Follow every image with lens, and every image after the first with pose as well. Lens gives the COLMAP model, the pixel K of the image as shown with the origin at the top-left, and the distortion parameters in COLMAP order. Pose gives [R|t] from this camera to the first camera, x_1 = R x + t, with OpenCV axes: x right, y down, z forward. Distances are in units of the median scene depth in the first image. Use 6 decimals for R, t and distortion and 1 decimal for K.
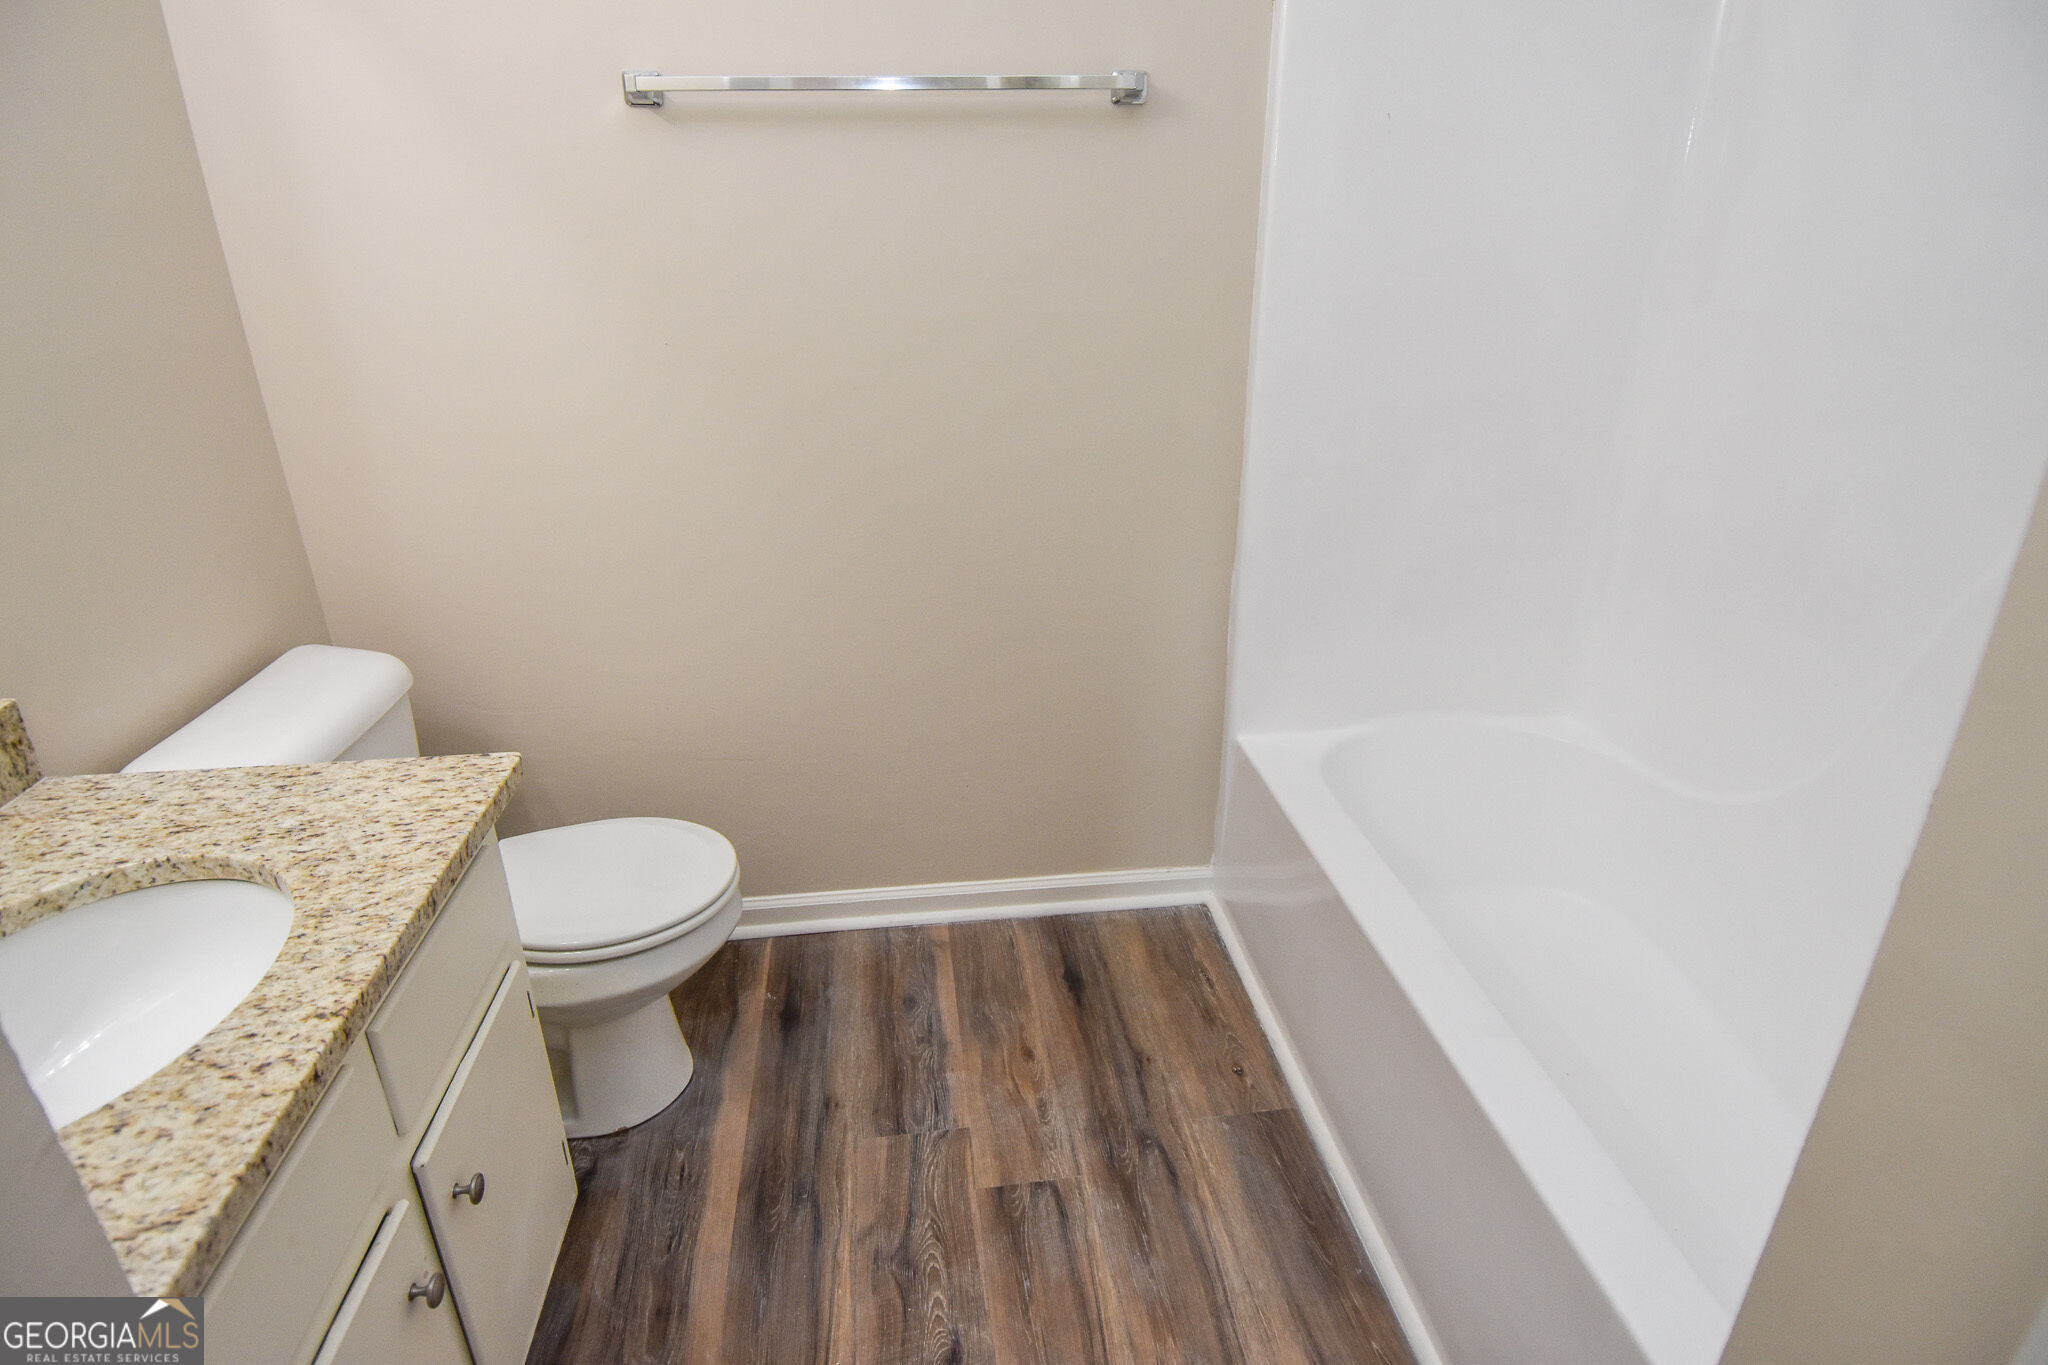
lens RADIAL K [[1042.0, 0, 1015.6], [0, 1042.0, 653.5], [0, 0, 1]] dist [0.045941, -0.048963]
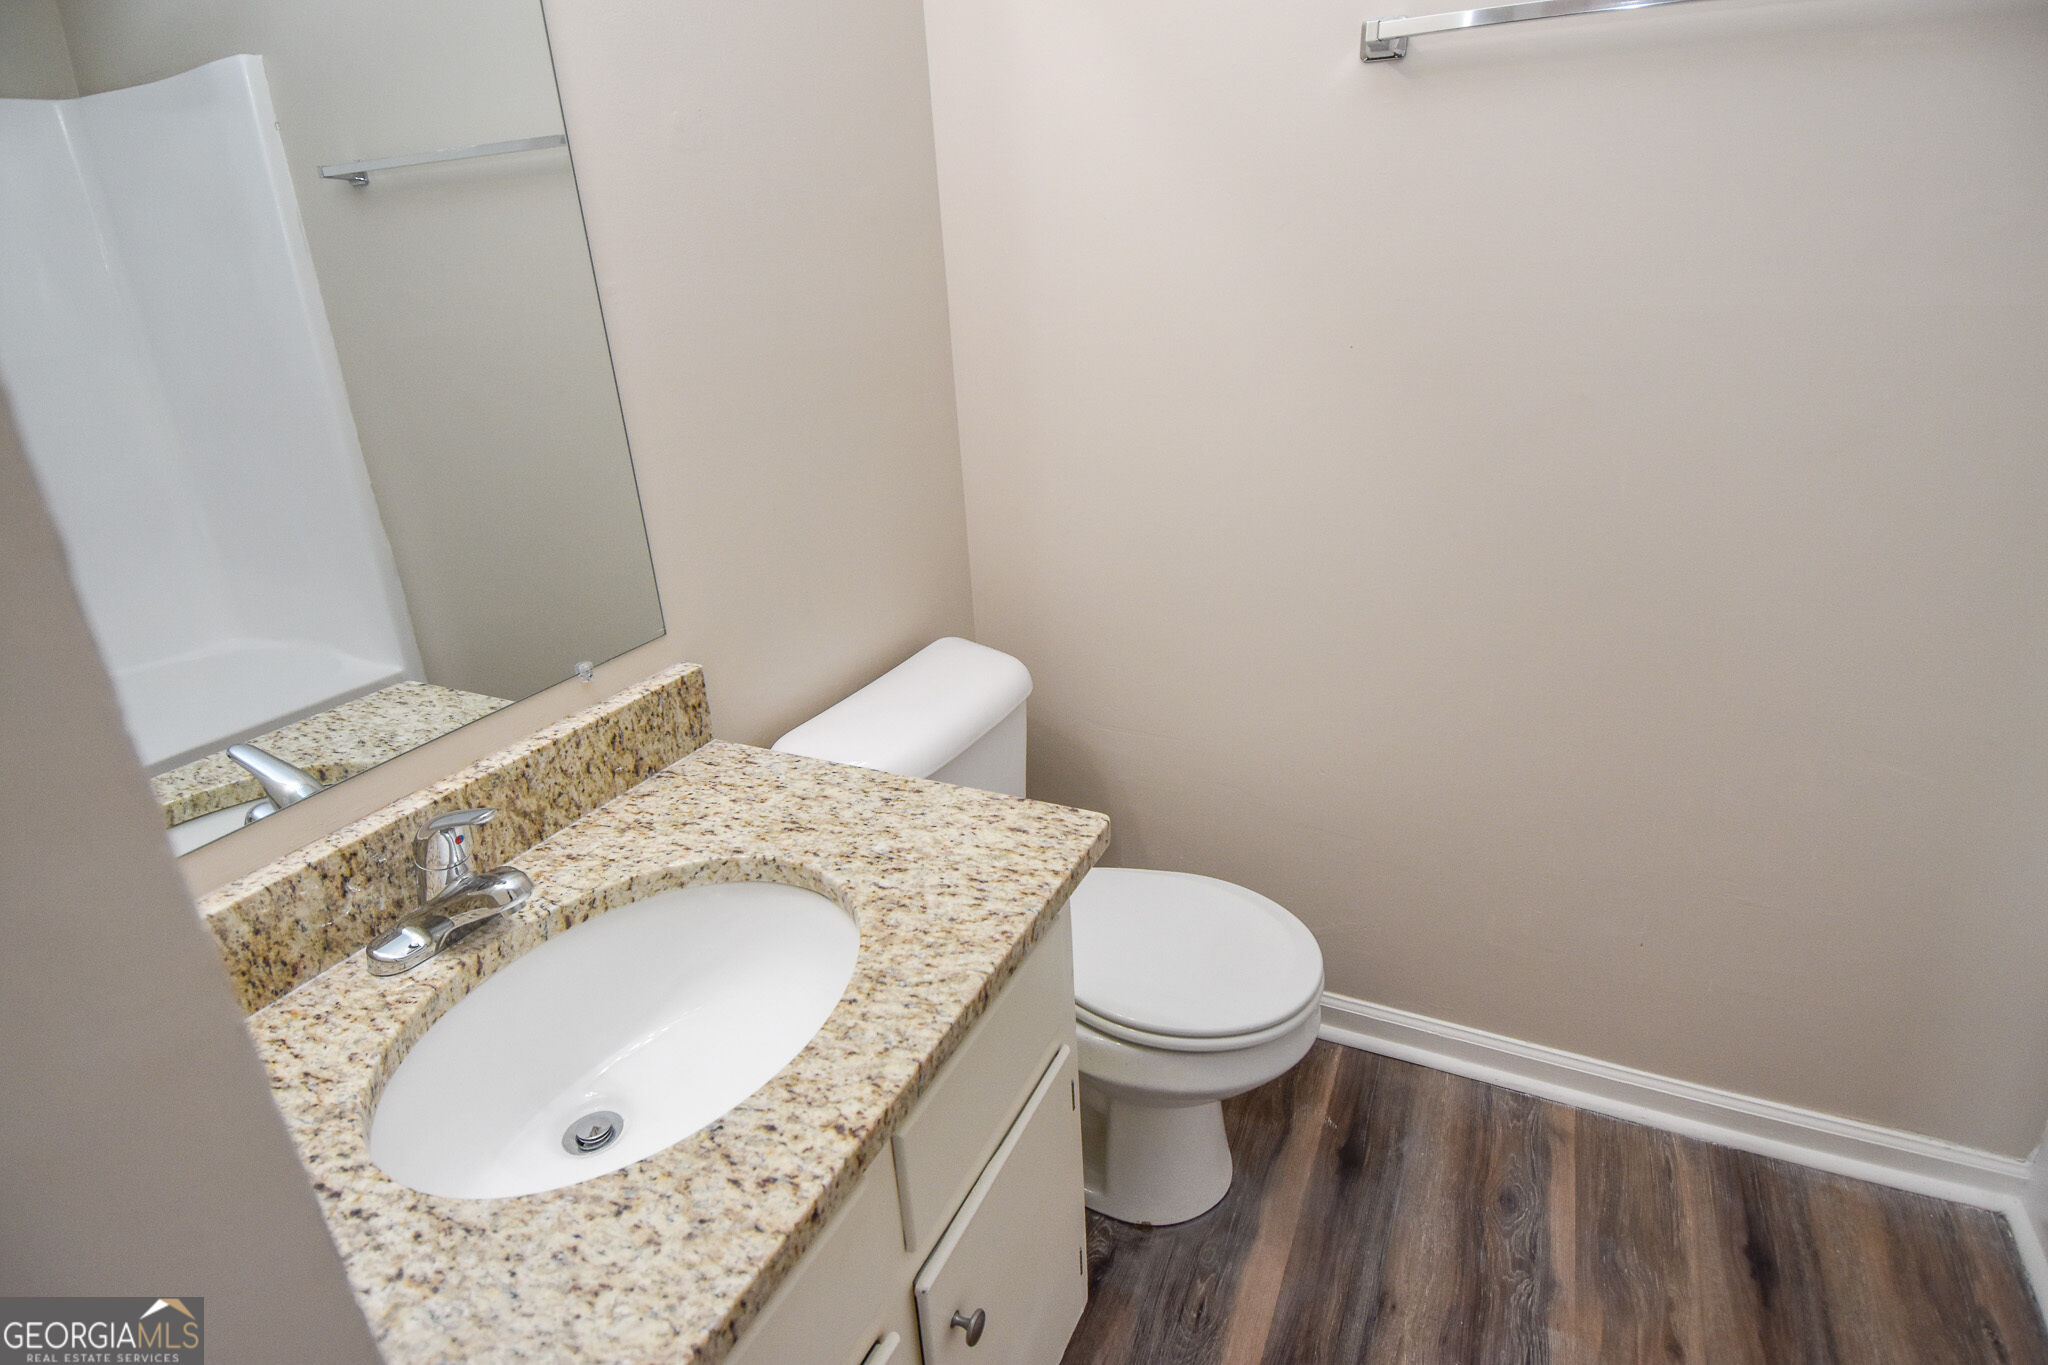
lens RADIAL K [[1076.1, 0, 1018.6], [0, 1076.1, 668.0], [0, 0, 1]] dist [0.059108, -0.062951]
pose [[0.837192, 0.167289, -0.520696, -0.057276], [-0.167902, 0.984711, 0.046409, -0.034468], [0.520499, 0.048573, 0.852480, 0.122593]]
